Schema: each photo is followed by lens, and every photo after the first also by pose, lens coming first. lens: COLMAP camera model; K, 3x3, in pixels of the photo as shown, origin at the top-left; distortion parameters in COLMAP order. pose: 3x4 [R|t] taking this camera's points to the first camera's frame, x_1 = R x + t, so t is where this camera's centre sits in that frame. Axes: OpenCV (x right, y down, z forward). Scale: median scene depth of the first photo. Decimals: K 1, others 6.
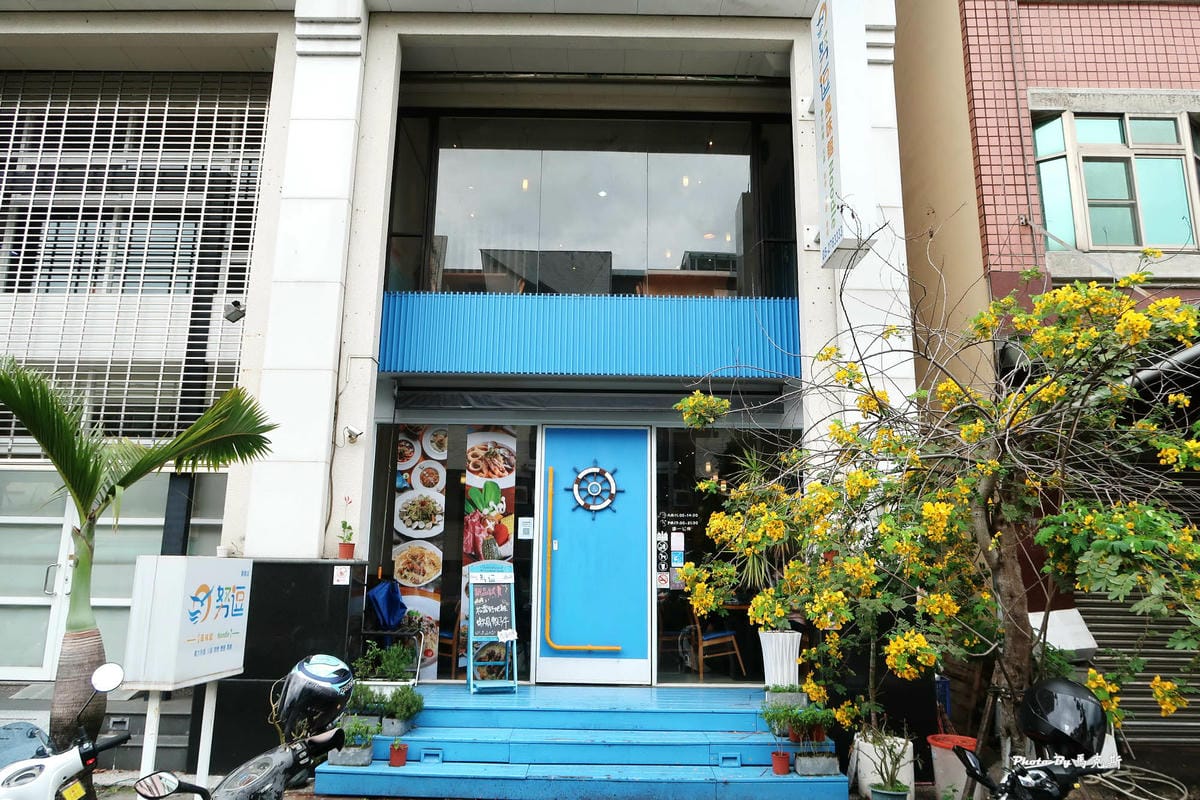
lens RADIAL K [[795.2, 0, 600.0], [0, 795.2, 400.0], [0, 0, 1]] dist [-0.030951, 0.000512]
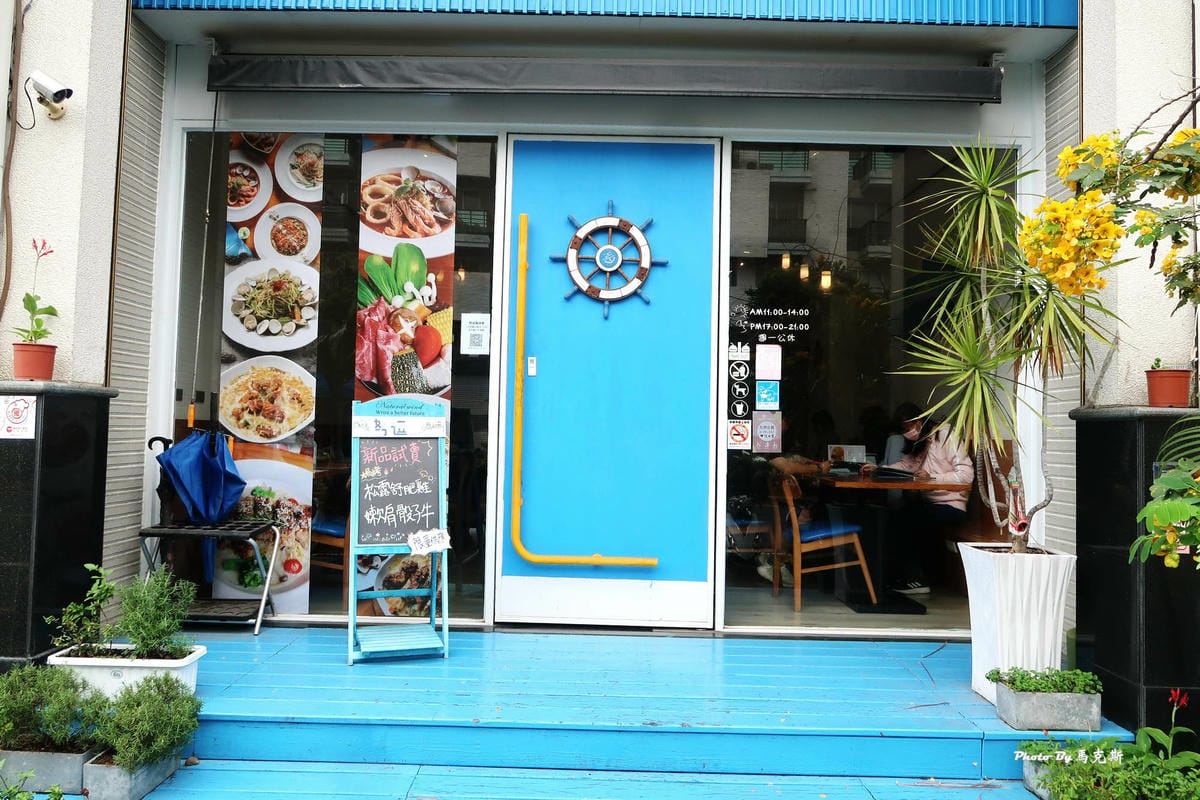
lens RADIAL K [[795.2, 0, 600.0], [0, 795.2, 400.0], [0, 0, 1]] dist [-0.030951, 0.000512]
pose [[0.999906, 0.009187, -0.010148, -0.006647], [-0.007230, 0.983938, 0.178366, 0.110953], [0.011624, -0.178276, 0.983912, 0.484642]]
